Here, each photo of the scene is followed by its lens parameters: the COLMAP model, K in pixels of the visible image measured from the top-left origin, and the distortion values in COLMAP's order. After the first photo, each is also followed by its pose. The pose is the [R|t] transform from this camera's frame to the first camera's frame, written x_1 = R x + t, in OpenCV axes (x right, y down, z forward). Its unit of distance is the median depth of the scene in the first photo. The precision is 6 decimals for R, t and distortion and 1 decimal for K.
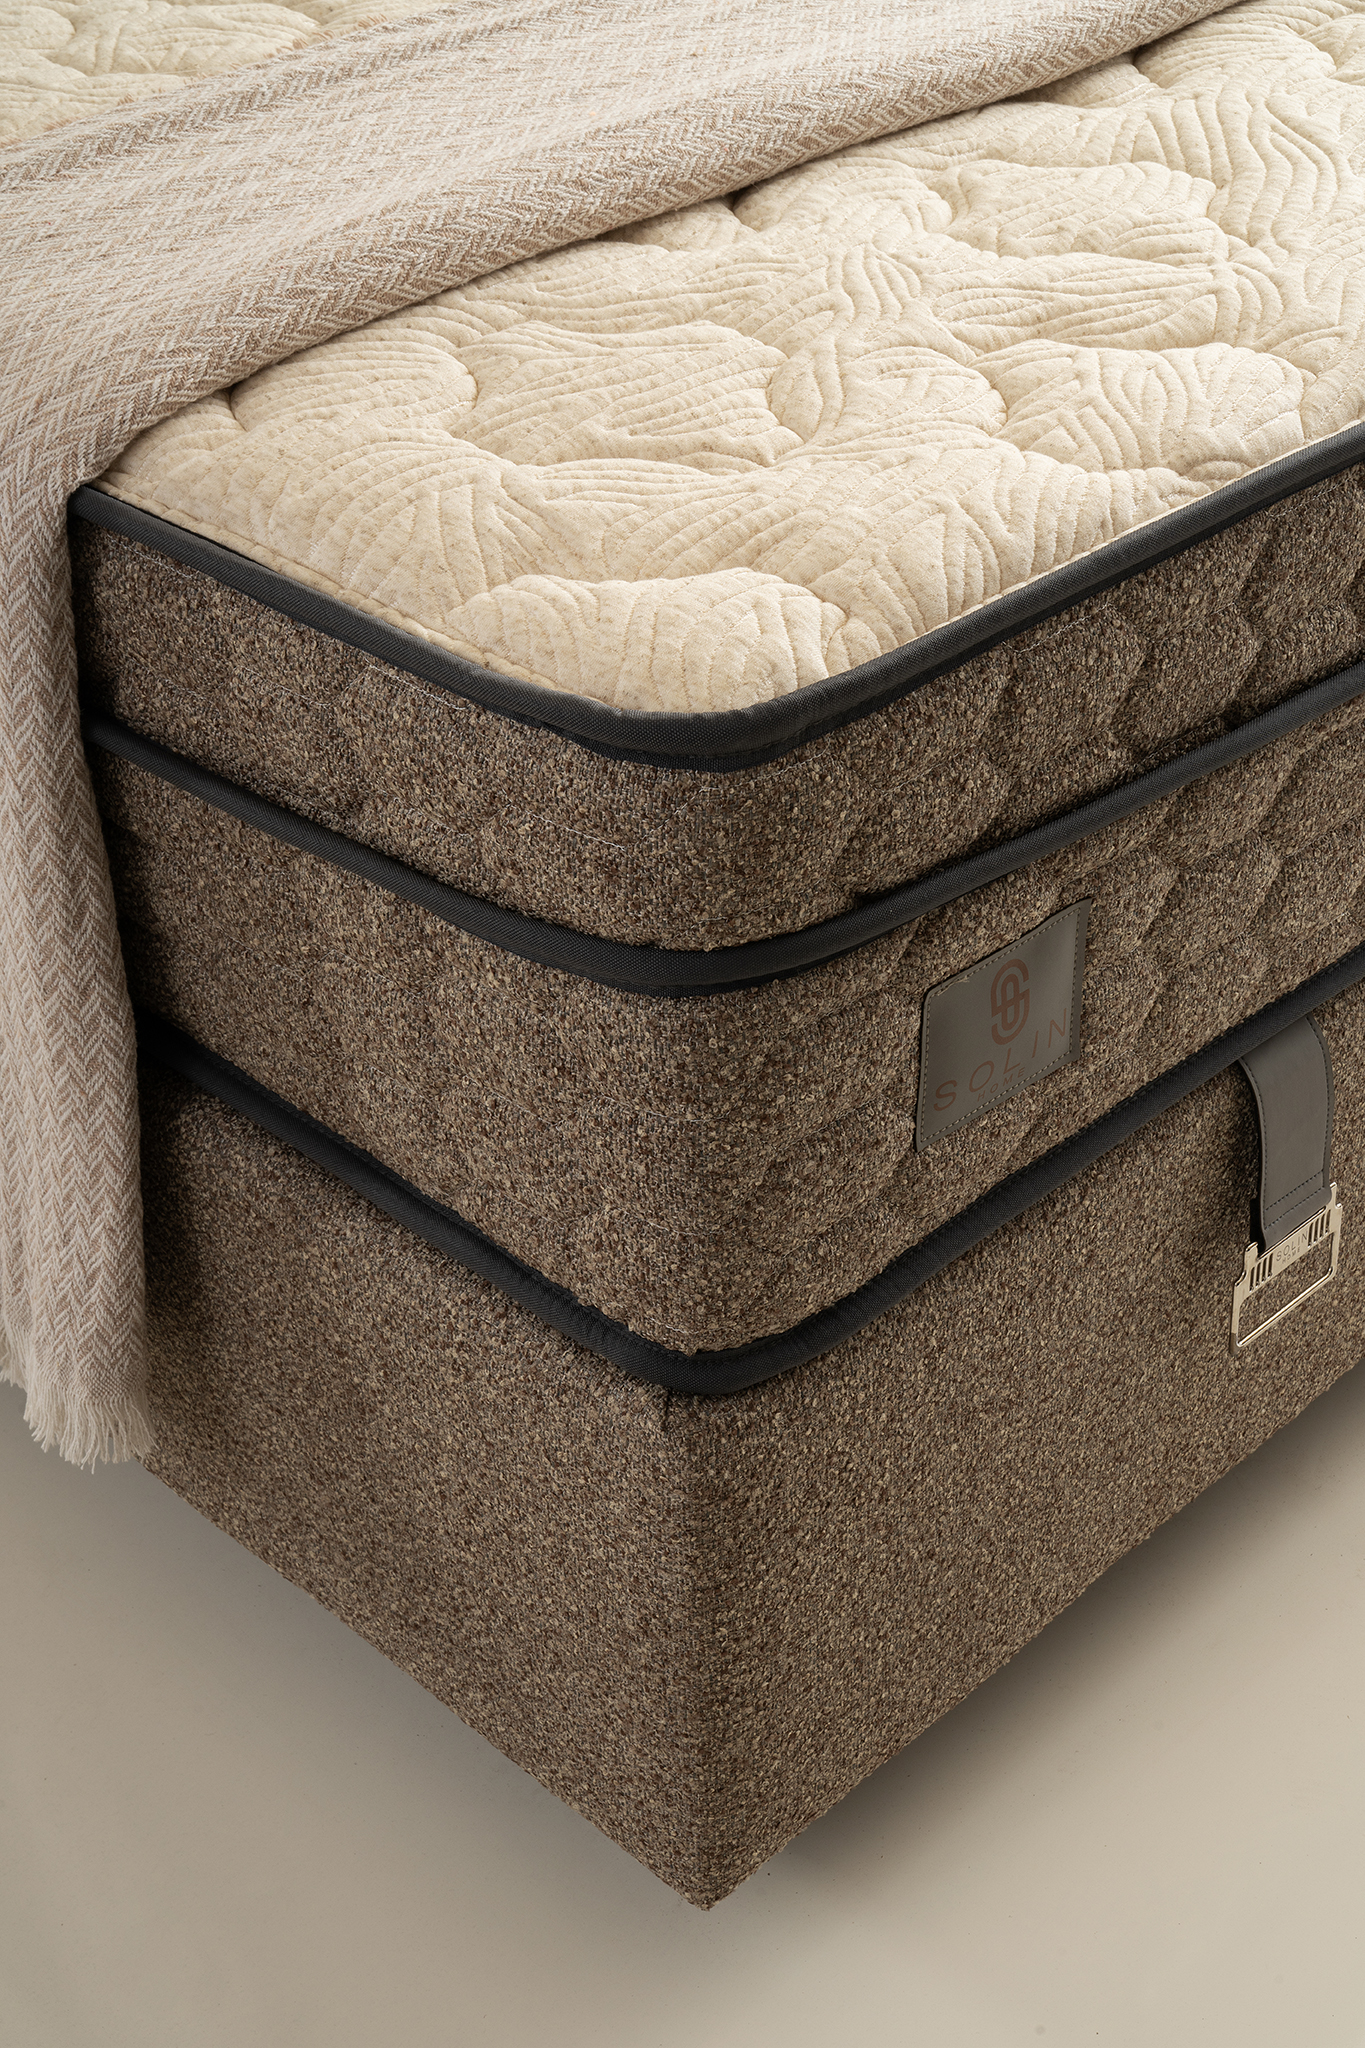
lens RADIAL K [[2604.3, 0, 687.6], [0, 2604.3, 1029.5], [0, 0, 1]] dist [0.118432, 0.000000]
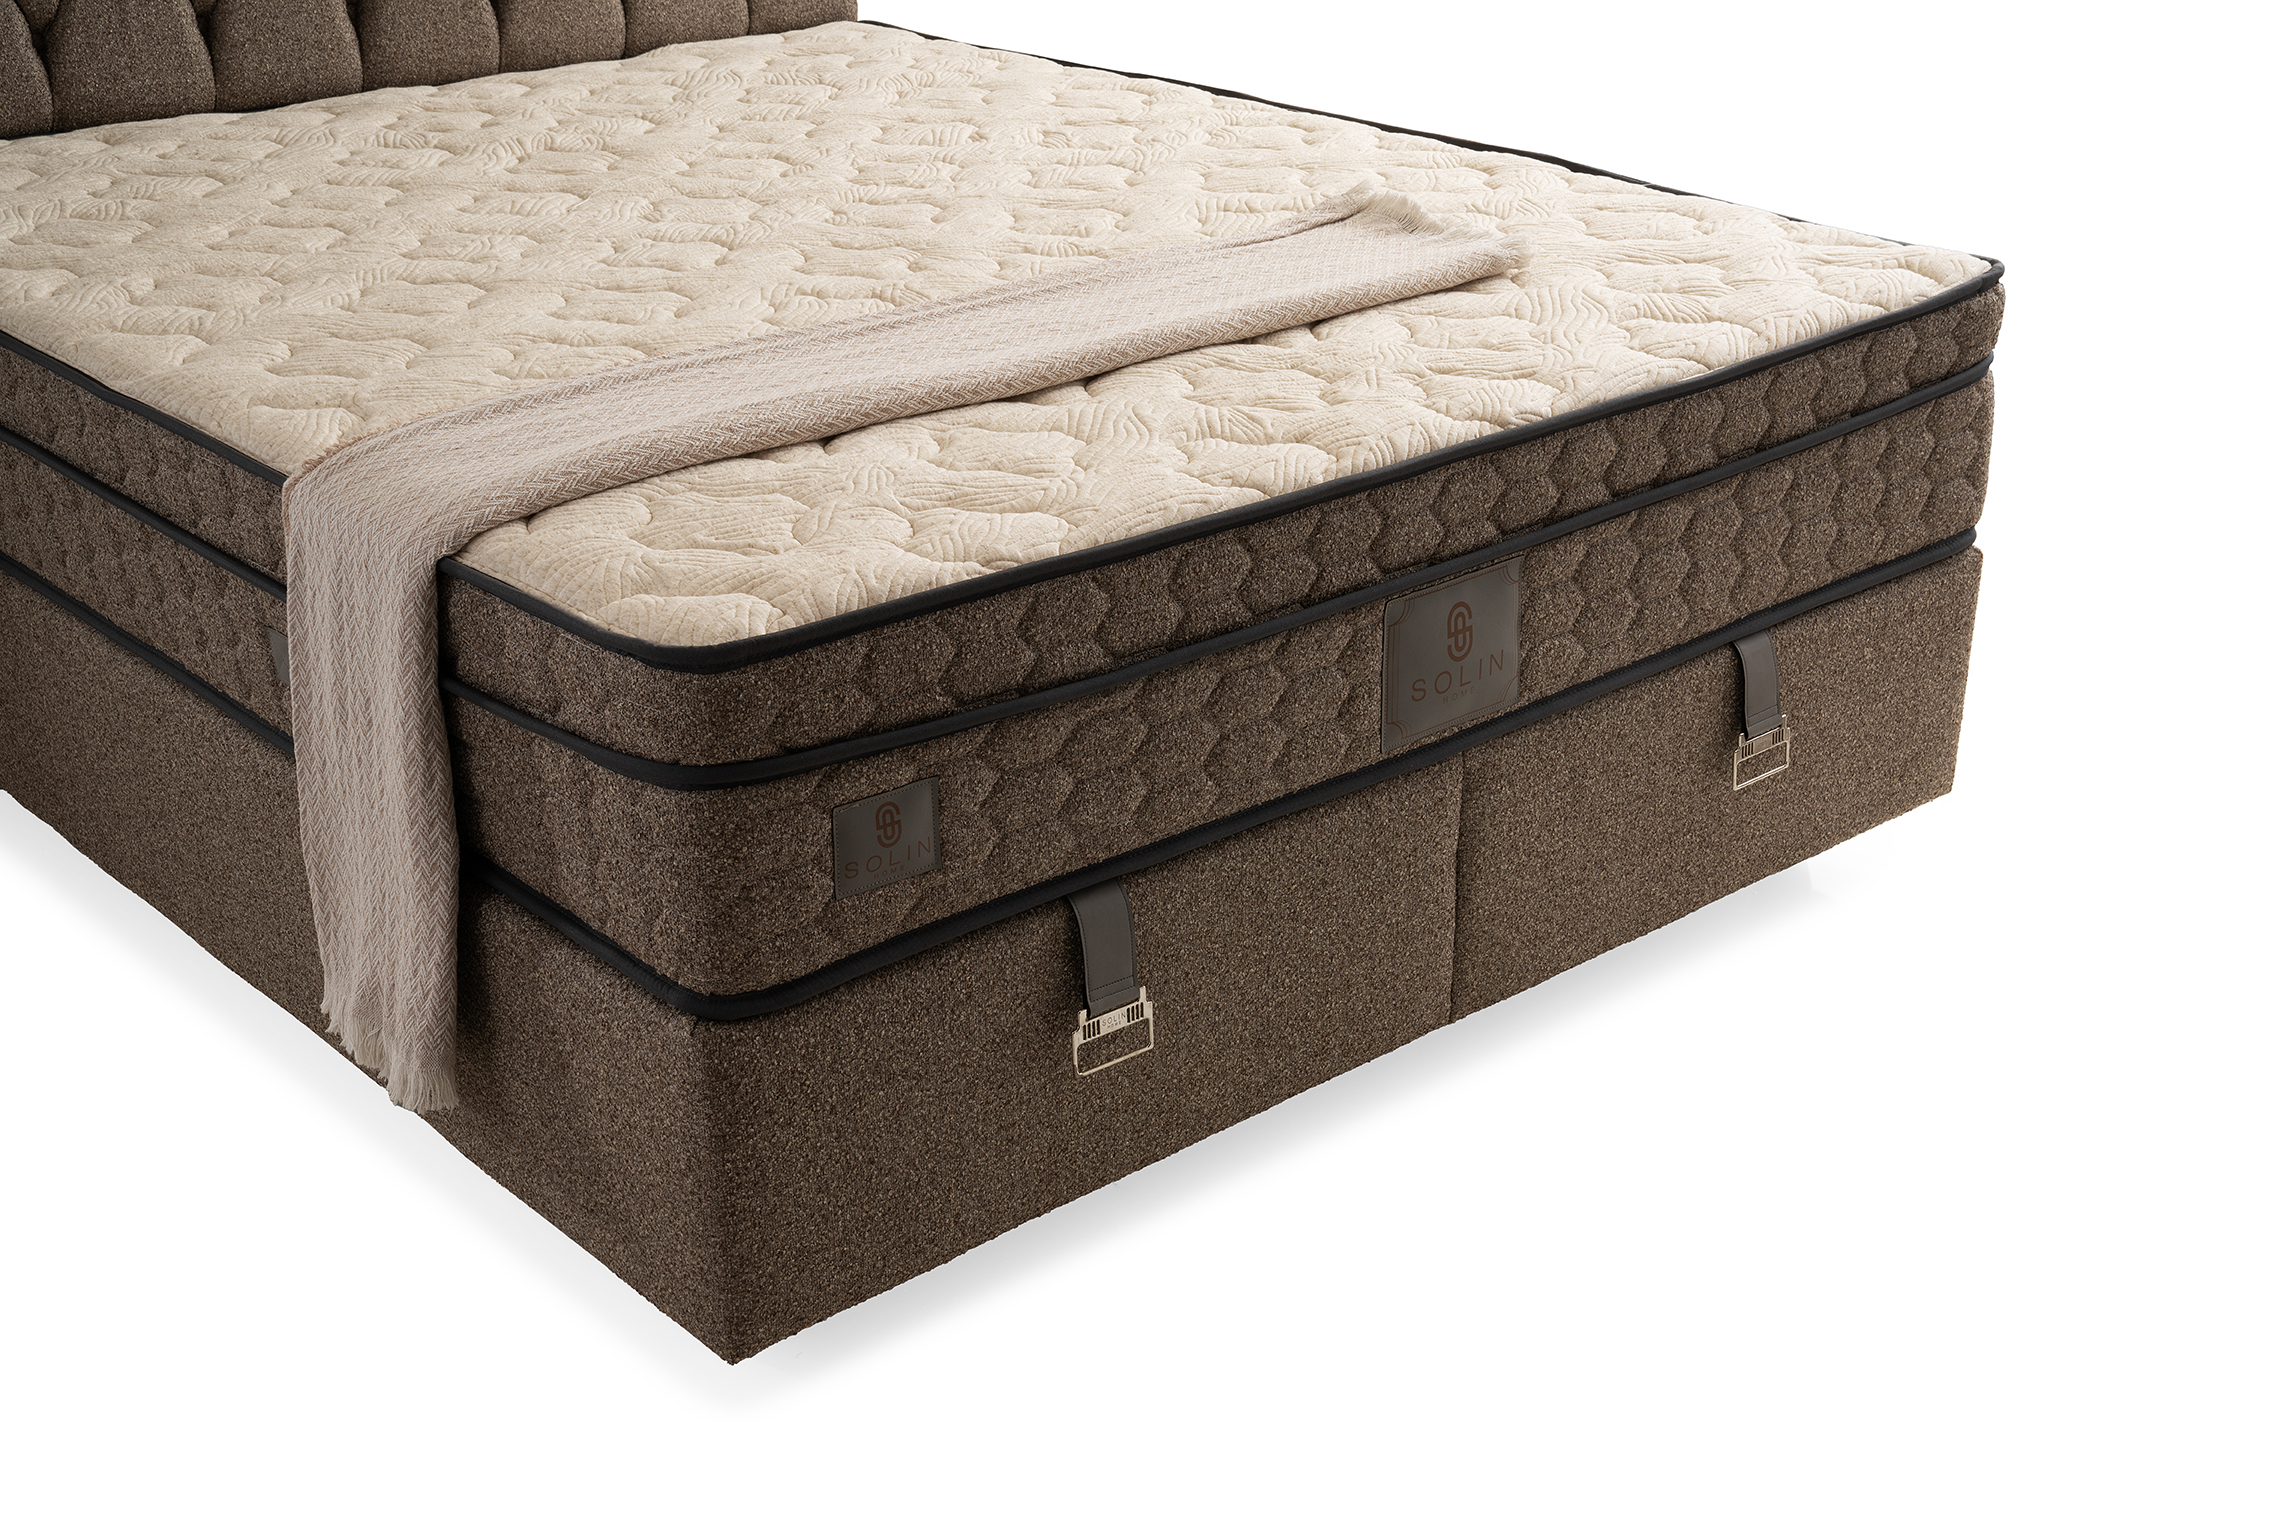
lens RADIAL K [[2819.3, 0, 1178.3], [0, 2819.3, 759.7], [0, 0, 1]] dist [0.126722, 0.000000]
pose [[0.996099, 0.029554, -0.083149, 0.493306], [-0.048007, 0.972104, -0.229586, 0.399980], [0.074044, 0.232682, 0.969730, -0.995685]]
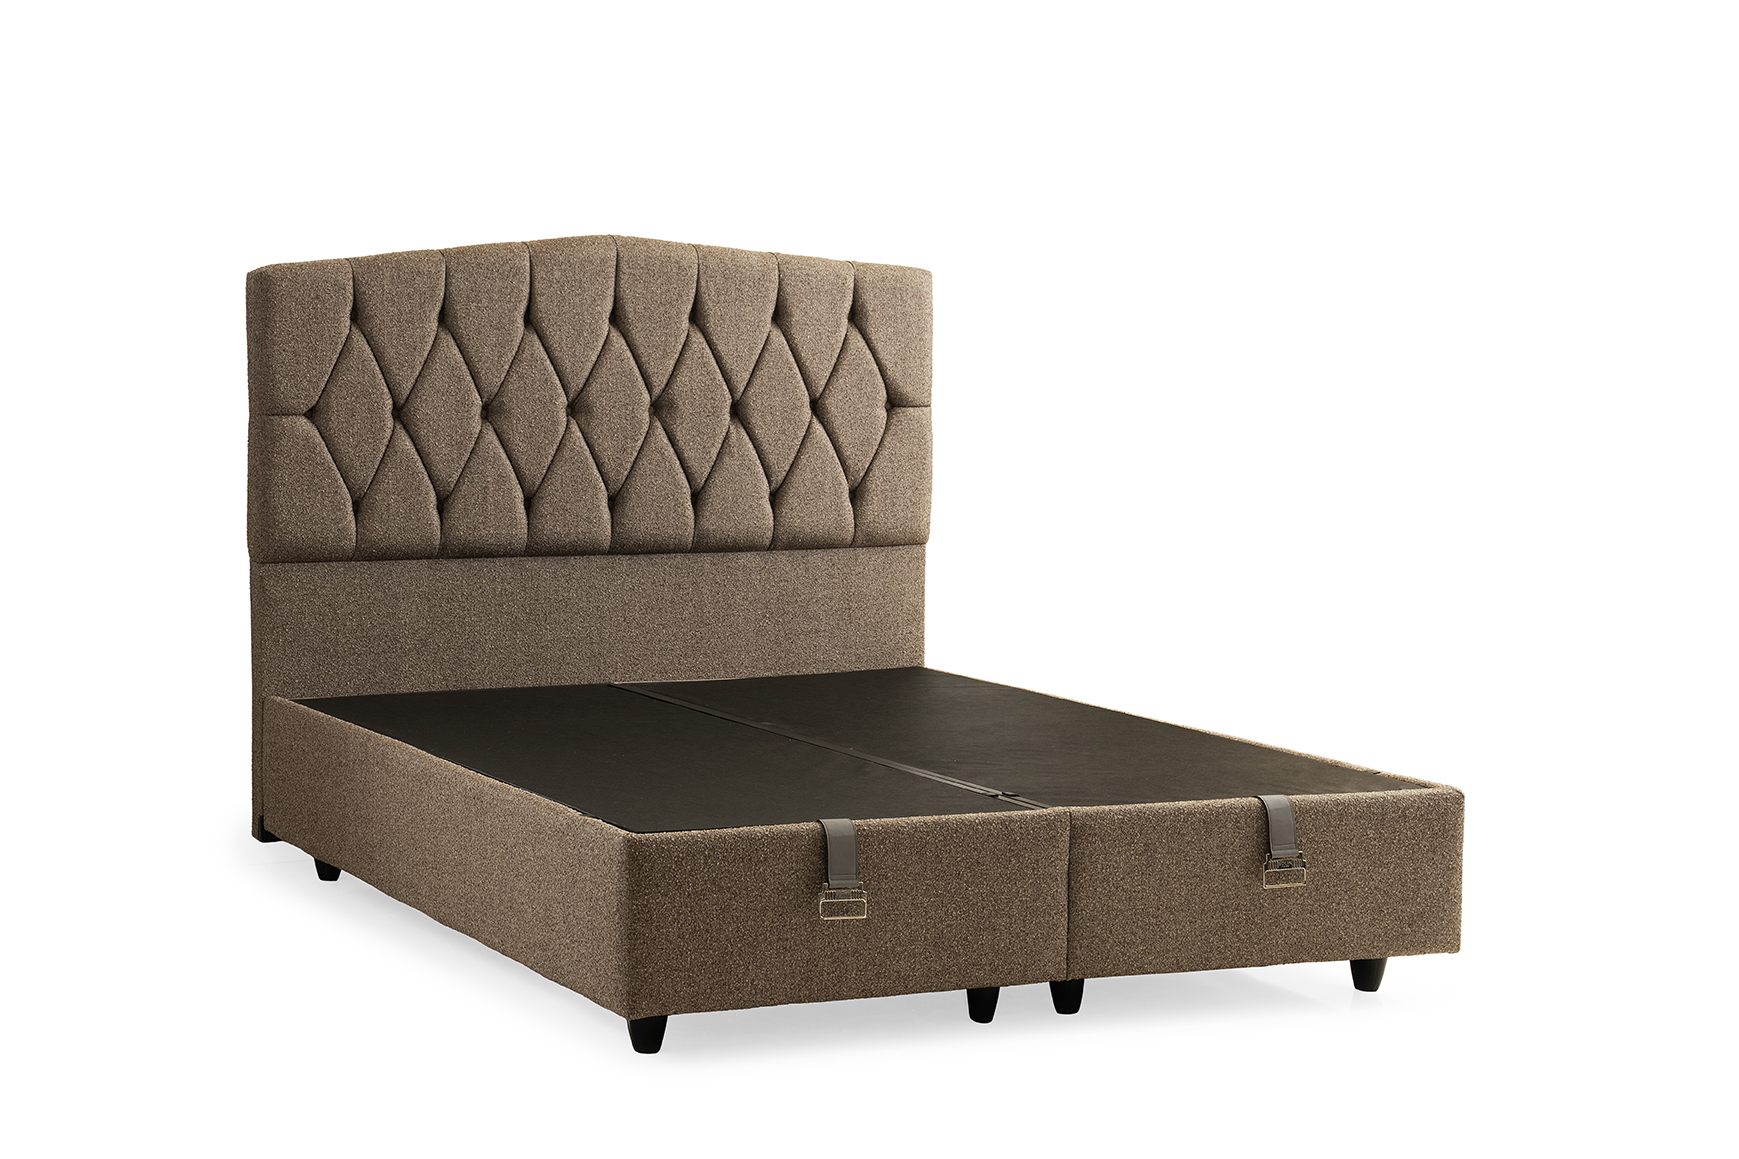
lens RADIAL K [[3295.7, 0, 768.6], [0, 3295.7, 557.1], [0, 0, 1]] dist [0.237099, 0.000000]
pose [[0.931039, 0.034798, -0.363257, 2.006294], [-0.227328, 0.834002, -0.502755, 2.265159], [0.285462, 0.550663, 0.784399, -3.157480]]
